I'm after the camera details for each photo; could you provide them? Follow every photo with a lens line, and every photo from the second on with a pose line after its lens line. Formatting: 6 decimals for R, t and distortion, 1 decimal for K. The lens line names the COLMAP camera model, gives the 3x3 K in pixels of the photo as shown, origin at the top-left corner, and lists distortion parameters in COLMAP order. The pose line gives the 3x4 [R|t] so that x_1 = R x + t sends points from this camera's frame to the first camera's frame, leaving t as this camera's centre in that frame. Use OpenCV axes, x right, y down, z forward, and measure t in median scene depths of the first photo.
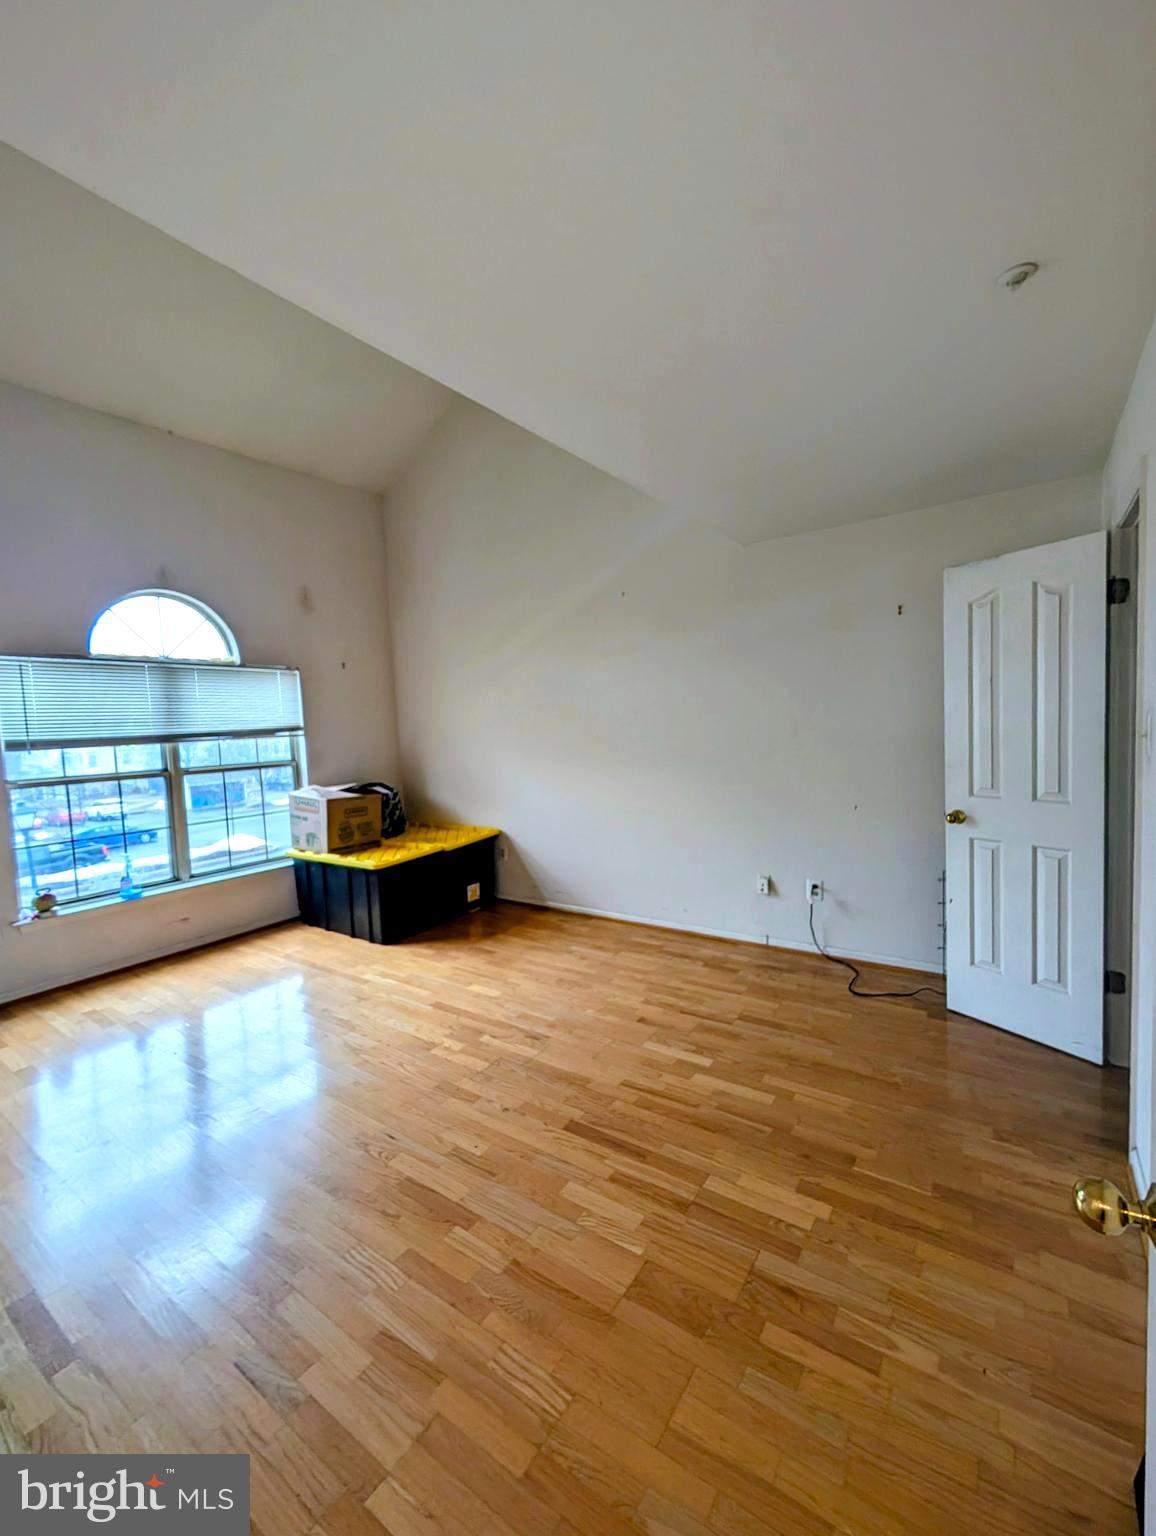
lens RADIAL K [[627.1, 0, 578.0], [0, 627.1, 768.0], [0, 0, 1]] dist [-0.000318, 0.000025]
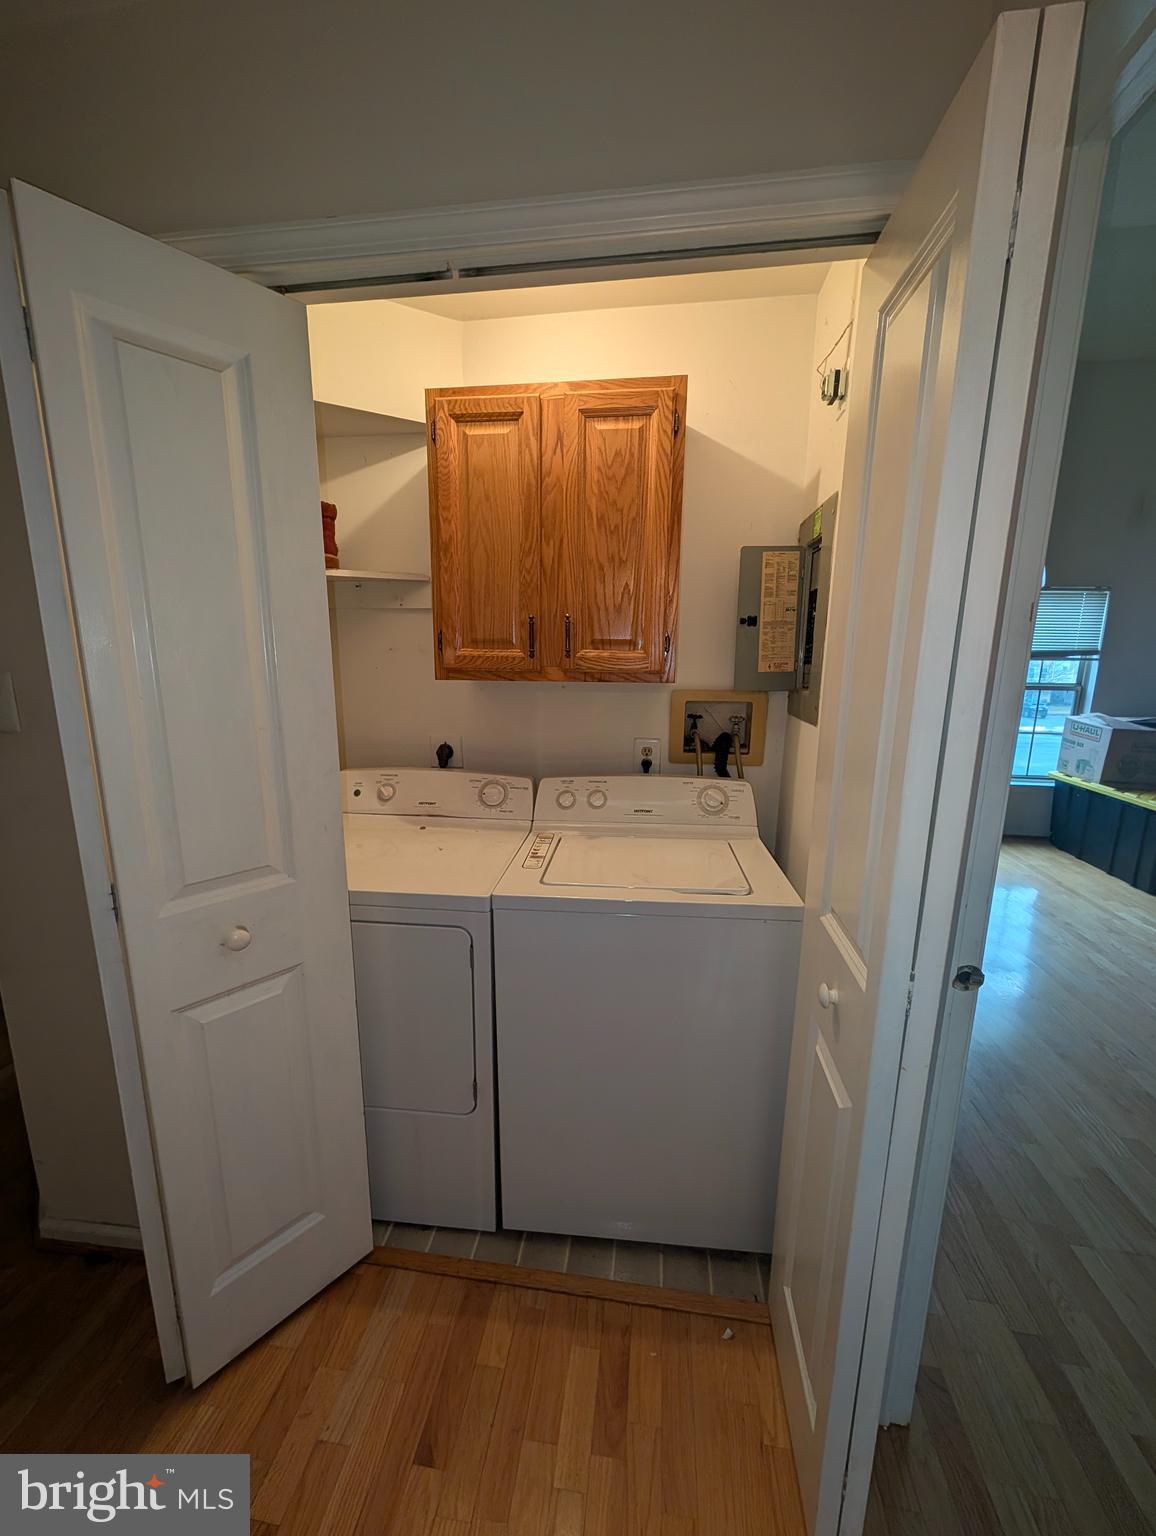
lens RADIAL K [[583.6, 0, 580.4], [0, 583.6, 764.6], [0, 0, 1]] dist [-0.001159, 0.000156]
pose [[0.454622, 0.213690, -0.864671, 0.011533], [-0.092867, 0.976875, 0.192592, 0.007645], [0.885830, -0.007257, 0.463953, -0.137780]]
